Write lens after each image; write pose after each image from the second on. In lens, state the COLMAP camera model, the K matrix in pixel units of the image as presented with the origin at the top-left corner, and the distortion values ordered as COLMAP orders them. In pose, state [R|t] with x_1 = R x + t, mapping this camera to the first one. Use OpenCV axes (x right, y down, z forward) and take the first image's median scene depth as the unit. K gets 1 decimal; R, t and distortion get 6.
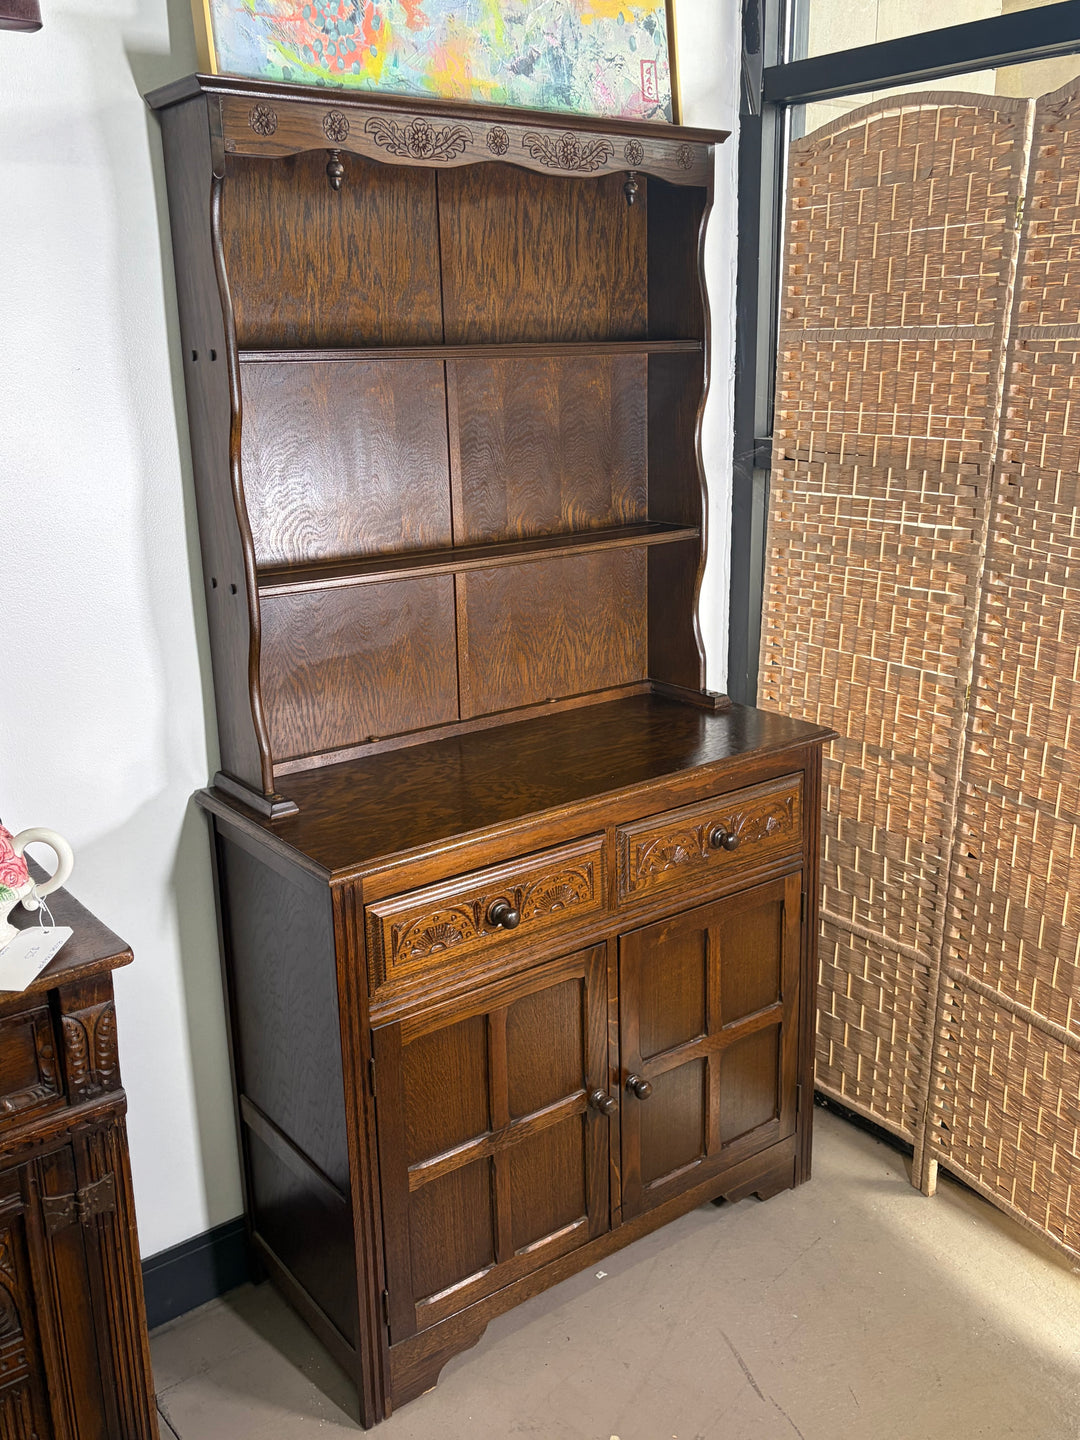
lens RADIAL K [[1290.5, 0, 540.0], [0, 1290.5, 720.0], [0, 0, 1]] dist [0.000233, -0.000878]
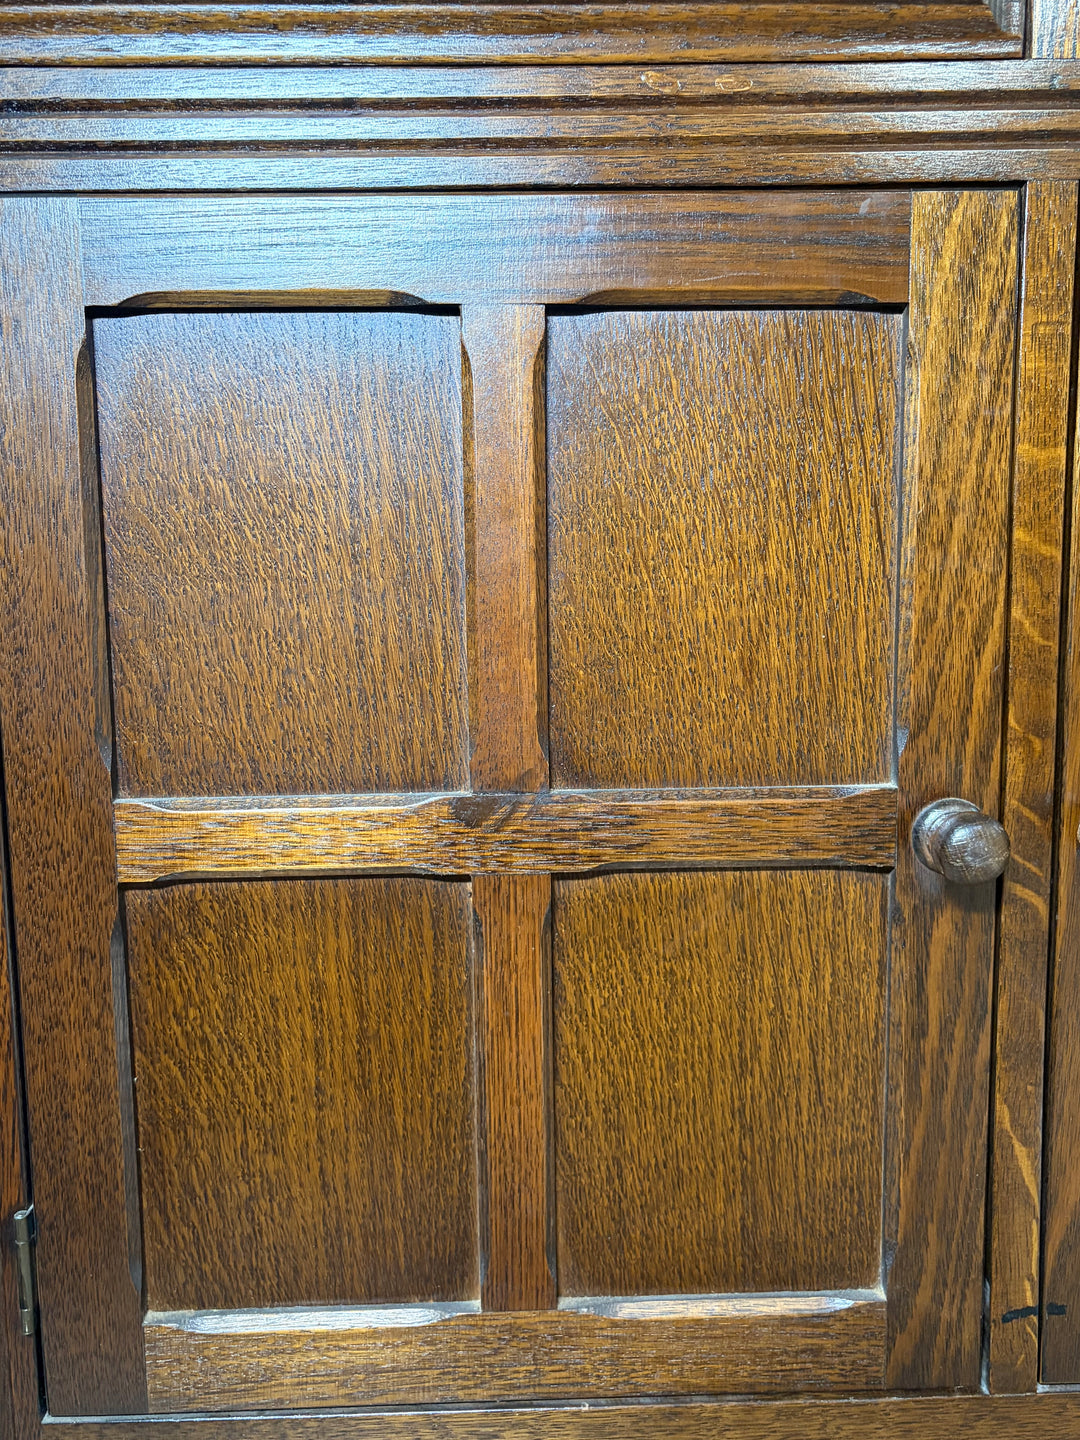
lens RADIAL K [[1280.0, 0, 539.8], [0, 1280.0, 729.7], [0, 0, 1]] dist [0.006584, 0.004652]
pose [[0.815883, 0.092498, -0.570770, 0.126906], [-0.163906, 0.983629, -0.074888, 0.311642], [0.554500, 0.154653, 0.817687, 0.747083]]
